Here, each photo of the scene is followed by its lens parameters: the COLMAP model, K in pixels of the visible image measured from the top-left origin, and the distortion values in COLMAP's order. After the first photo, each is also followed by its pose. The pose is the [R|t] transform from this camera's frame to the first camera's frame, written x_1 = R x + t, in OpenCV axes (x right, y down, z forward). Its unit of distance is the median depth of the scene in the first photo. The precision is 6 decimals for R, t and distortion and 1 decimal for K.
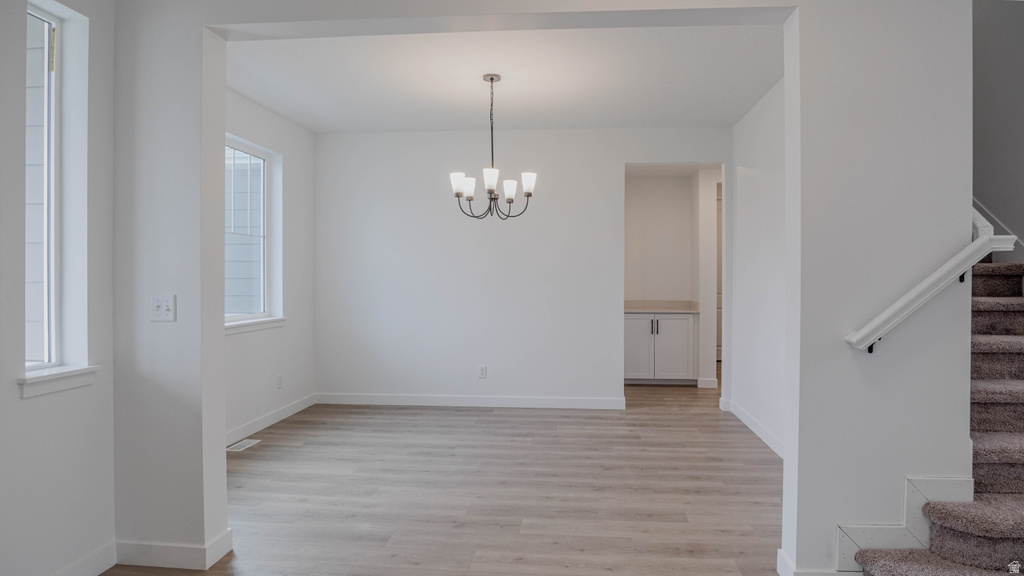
lens RADIAL K [[549.1, 0, 510.3], [0, 549.1, 291.2], [0, 0, 1]] dist [-0.046749, 0.013900]
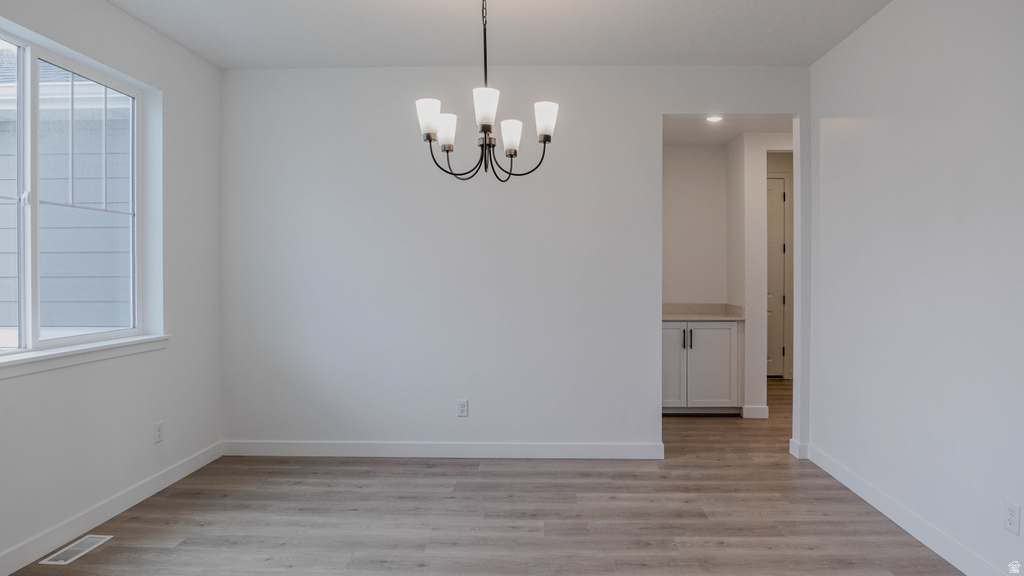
lens RADIAL K [[591.6, 0, 512.0], [0, 591.6, 288.0], [0, 0, 1]] dist [-0.034080, 0.000540]
pose [[0.998644, -0.003773, 0.051929, -0.033692], [0.003858, 0.999991, -0.001539, -0.008073], [-0.051923, 0.001738, 0.998650, 0.303035]]
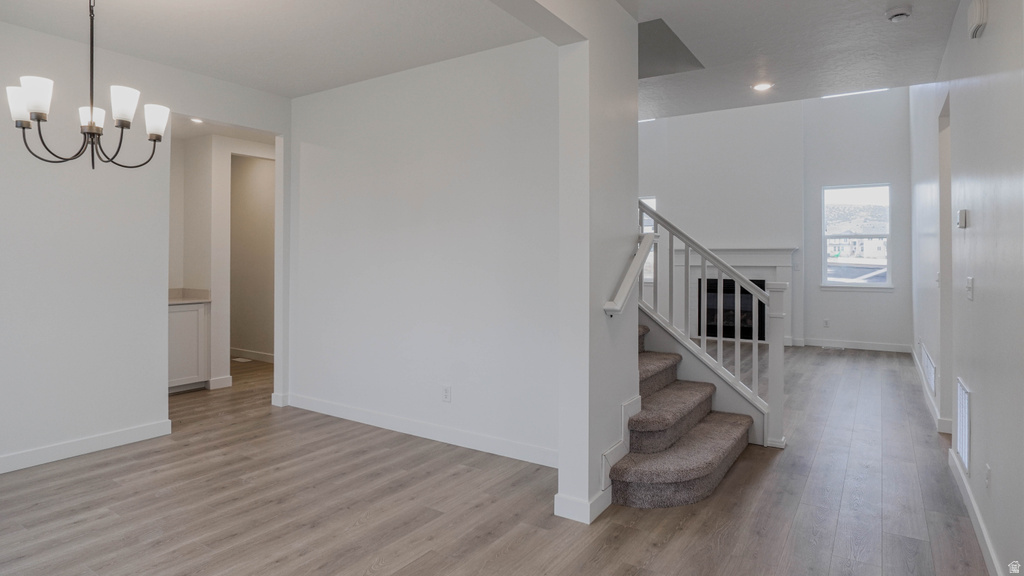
lens RADIAL K [[569.5, 0, 514.7], [0, 569.5, 260.2], [0, 0, 1]] dist [-0.017219, -0.000214]
pose [[0.479177, -0.000428, 0.877718, -0.314639], [0.021673, 0.999701, -0.011344, -0.006988], [-0.877451, 0.024459, 0.479042, 0.246359]]
